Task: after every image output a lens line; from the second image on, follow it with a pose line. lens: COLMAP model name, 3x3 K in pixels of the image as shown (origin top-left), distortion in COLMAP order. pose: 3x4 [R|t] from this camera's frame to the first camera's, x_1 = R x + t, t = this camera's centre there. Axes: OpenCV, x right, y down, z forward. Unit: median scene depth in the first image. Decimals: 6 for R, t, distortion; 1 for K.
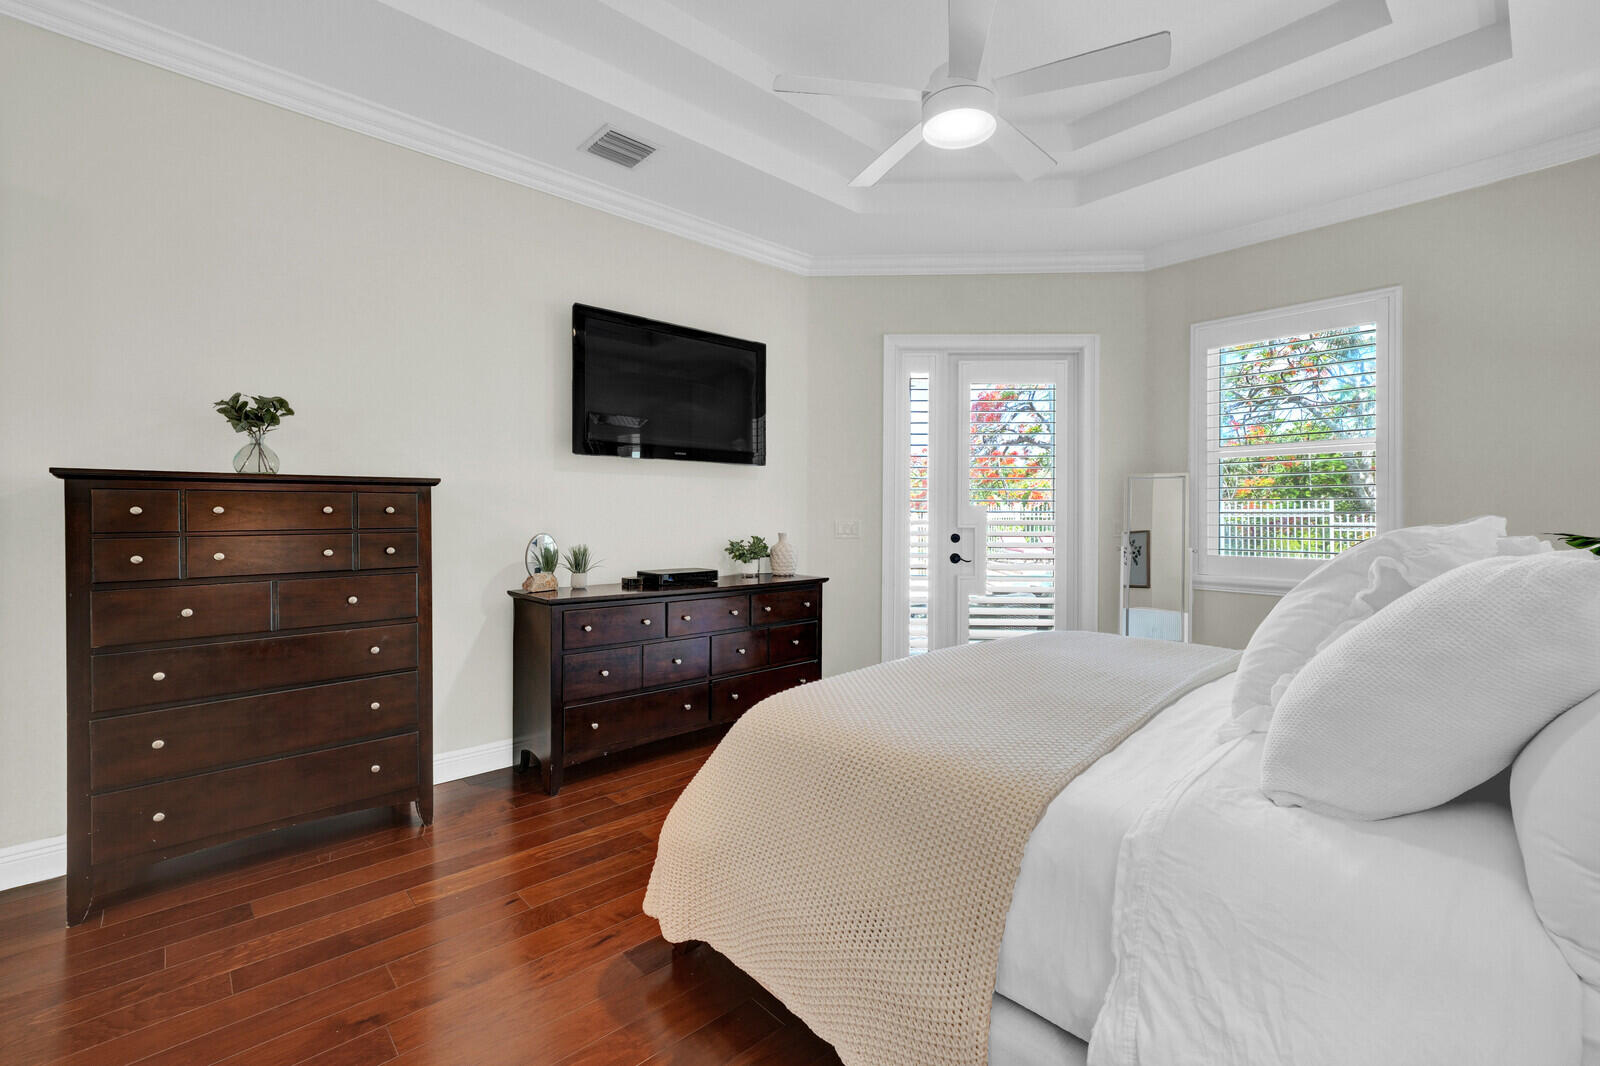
lens RADIAL K [[683.5, 0, 802.2], [0, 683.5, 517.5], [0, 0, 1]] dist [0.001018, 0.000382]
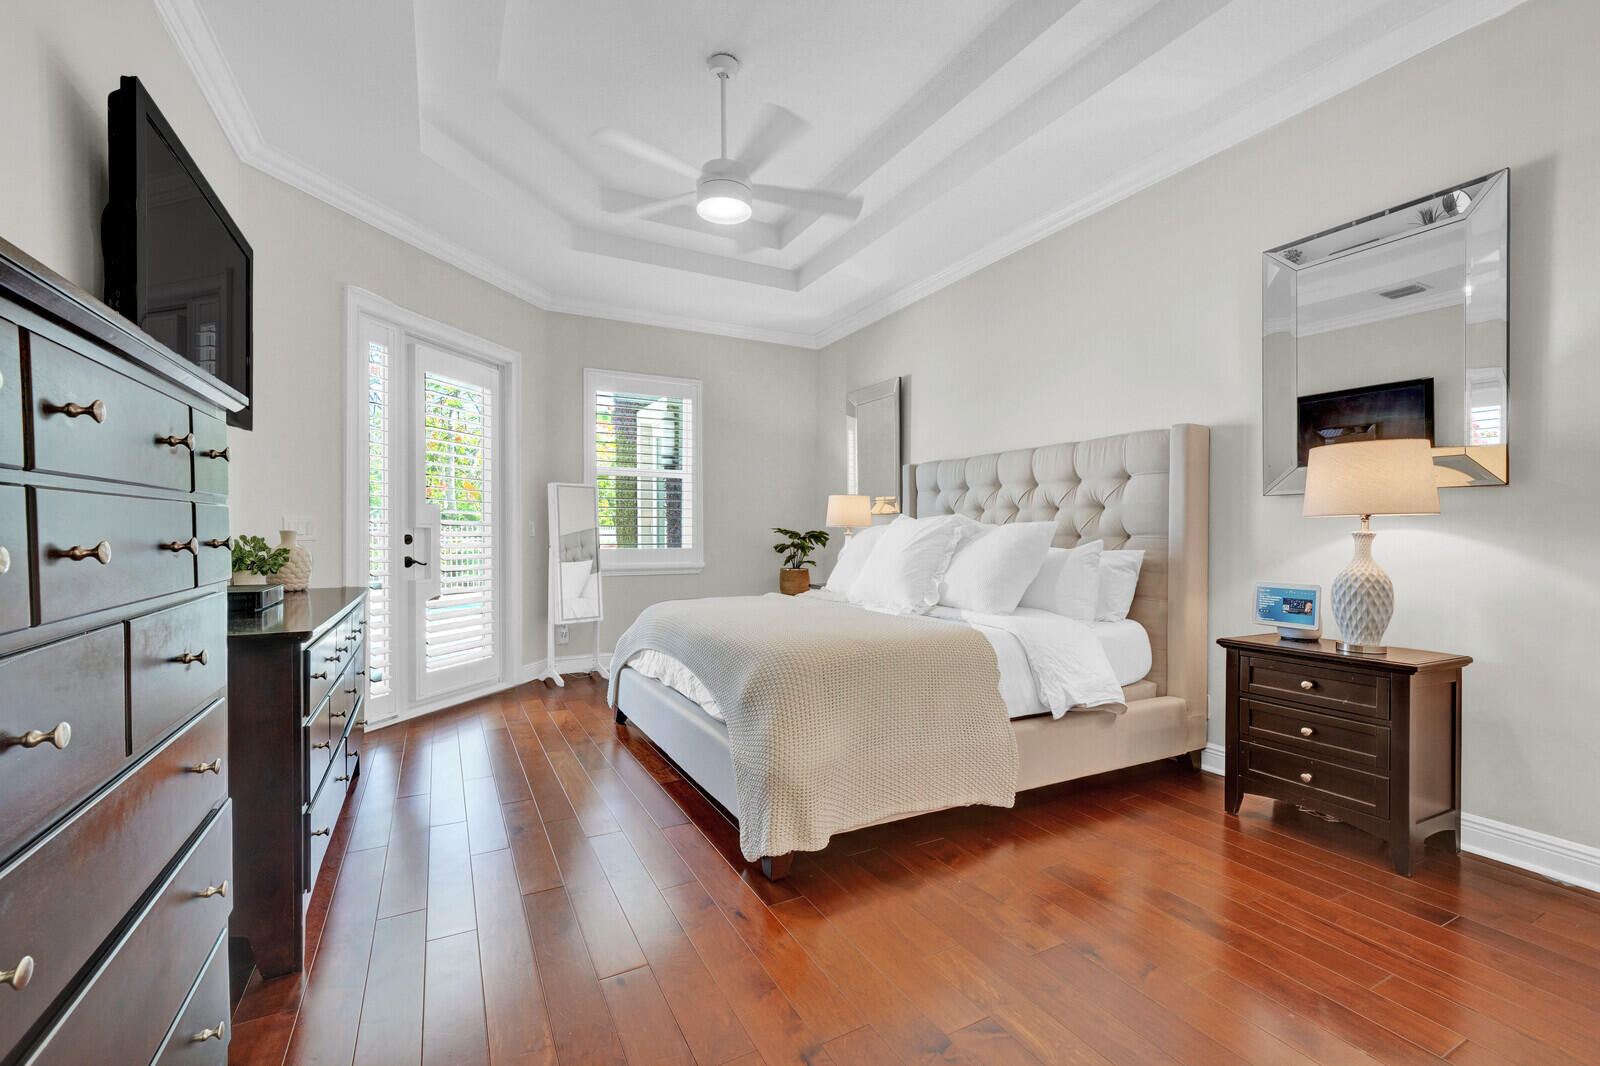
lens RADIAL K [[693.0, 0, 800.0], [0, 693.0, 533.0], [0, 0, 1]] dist [0.000030, 0.000059]
pose [[0.262339, 0.005724, 0.964959, -0.528528], [-0.006223, 0.999972, -0.004240, 0.022796], [-0.964956, -0.004892, 0.262367, 0.270656]]
